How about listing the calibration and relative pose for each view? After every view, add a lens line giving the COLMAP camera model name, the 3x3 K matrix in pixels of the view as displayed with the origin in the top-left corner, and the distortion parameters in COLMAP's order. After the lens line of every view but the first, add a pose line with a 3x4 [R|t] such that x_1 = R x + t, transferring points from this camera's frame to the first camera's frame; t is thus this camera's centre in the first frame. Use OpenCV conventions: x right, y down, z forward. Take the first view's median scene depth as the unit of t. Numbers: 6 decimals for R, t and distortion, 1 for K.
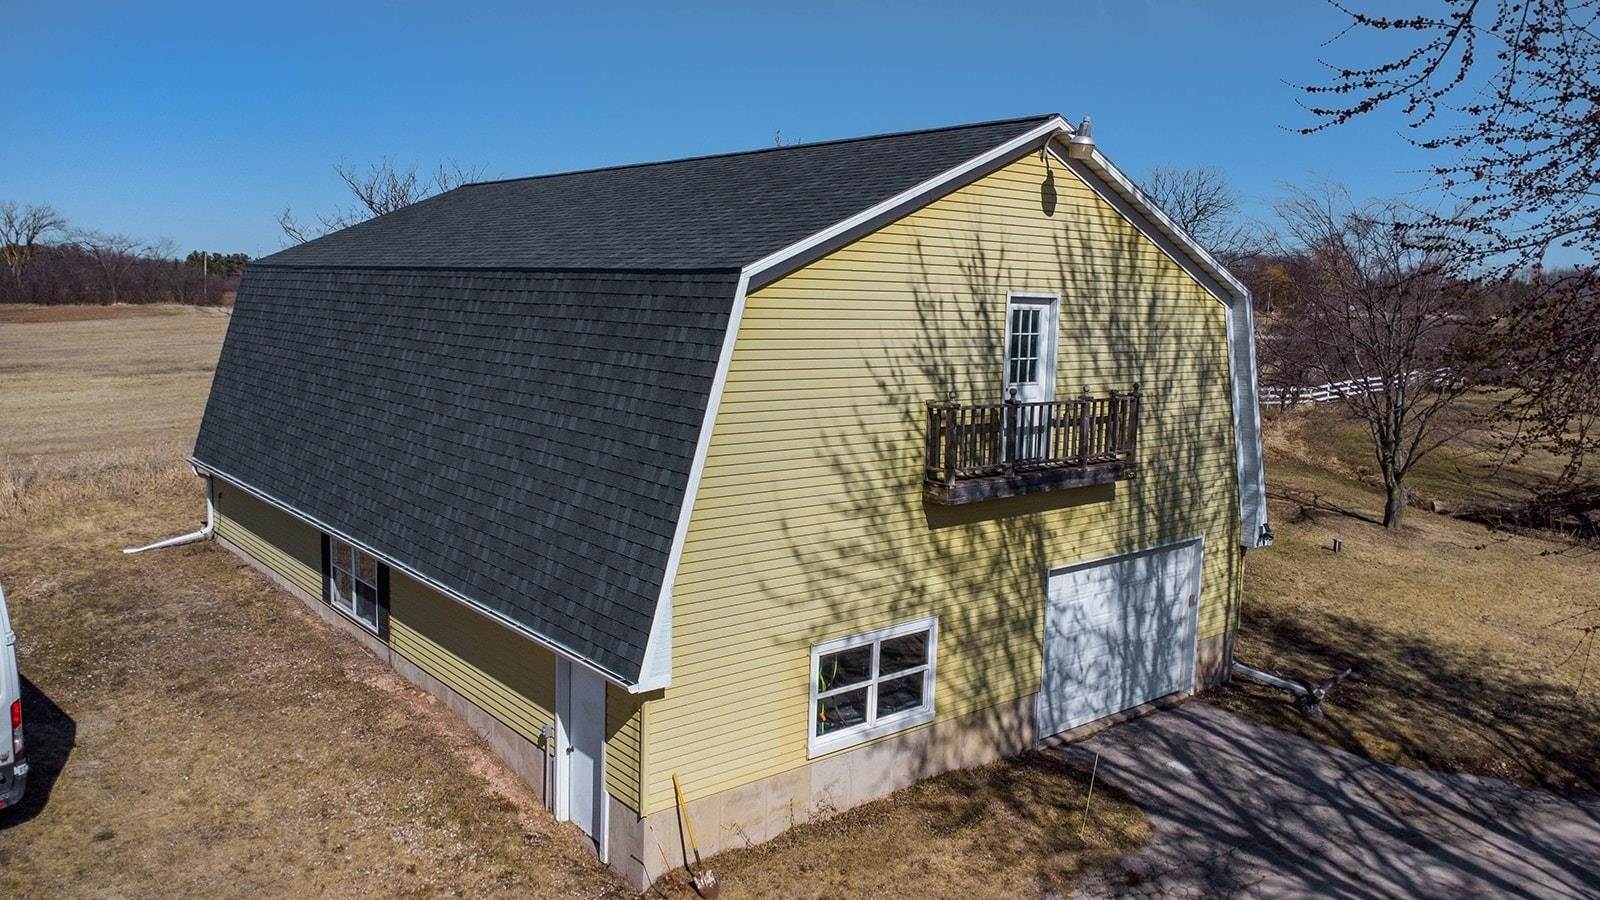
lens RADIAL K [[1159.7, 0, 800.0], [0, 1159.7, 450.0], [0, 0, 1]] dist [0.040954, -0.055999]
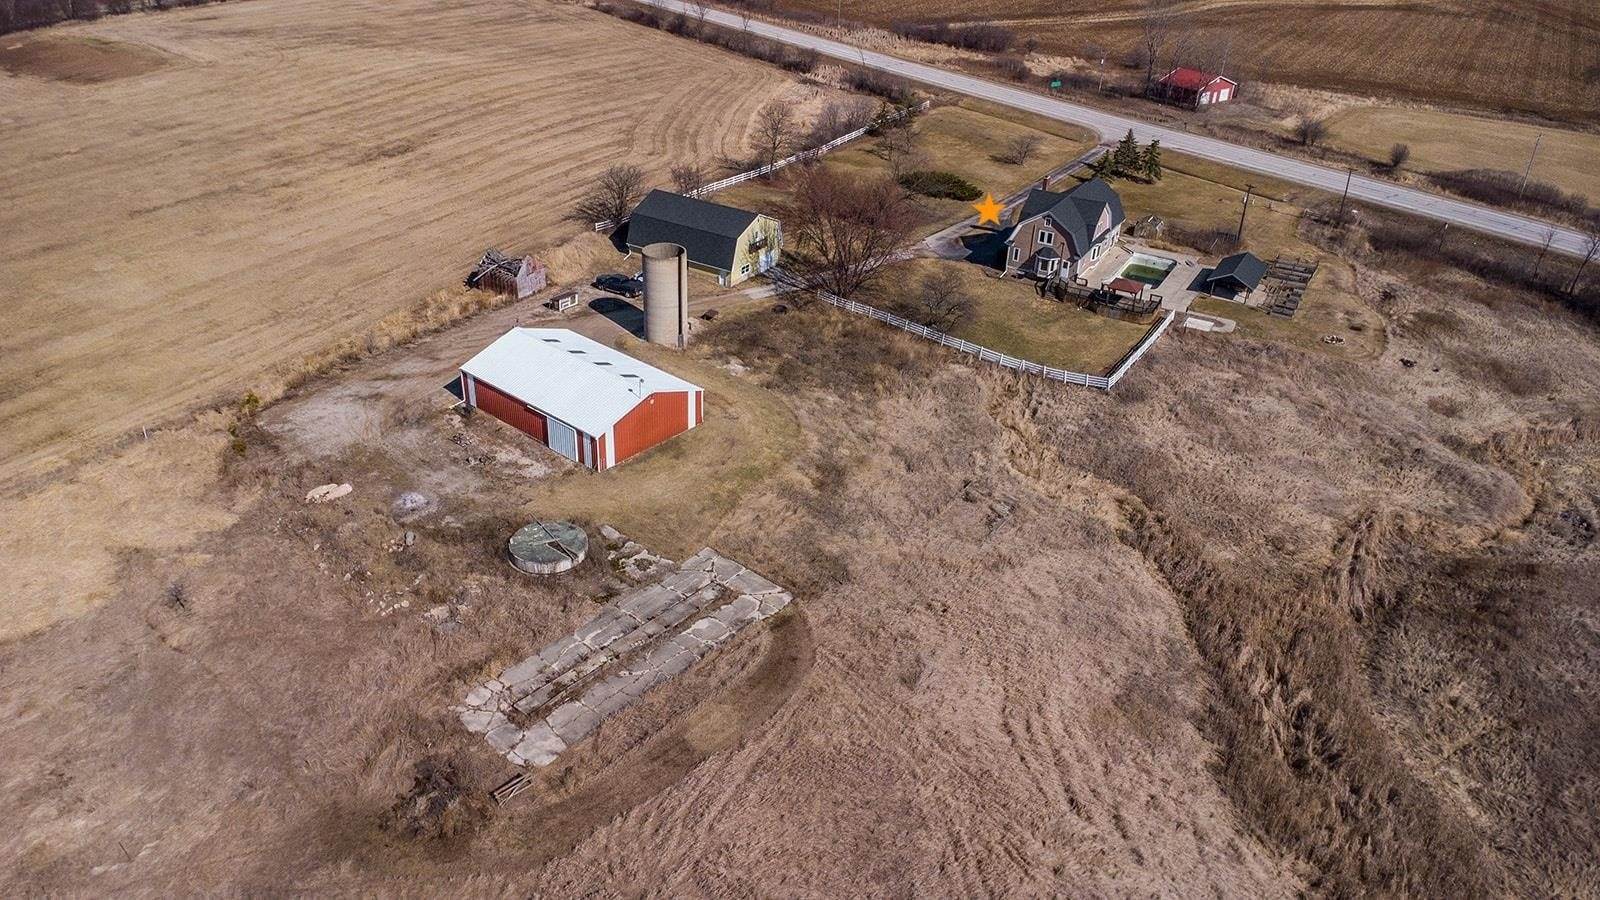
lens RADIAL K [[1159.7, 0, 800.0], [0, 1159.7, 450.0], [0, 0, 1]] dist [0.040954, -0.055999]
pose [[0.955252, -0.130649, 0.265375, -2.275126], [0.018891, 0.922283, 0.386054, -2.166480], [-0.295189, -0.363765, 0.883481, -8.370100]]
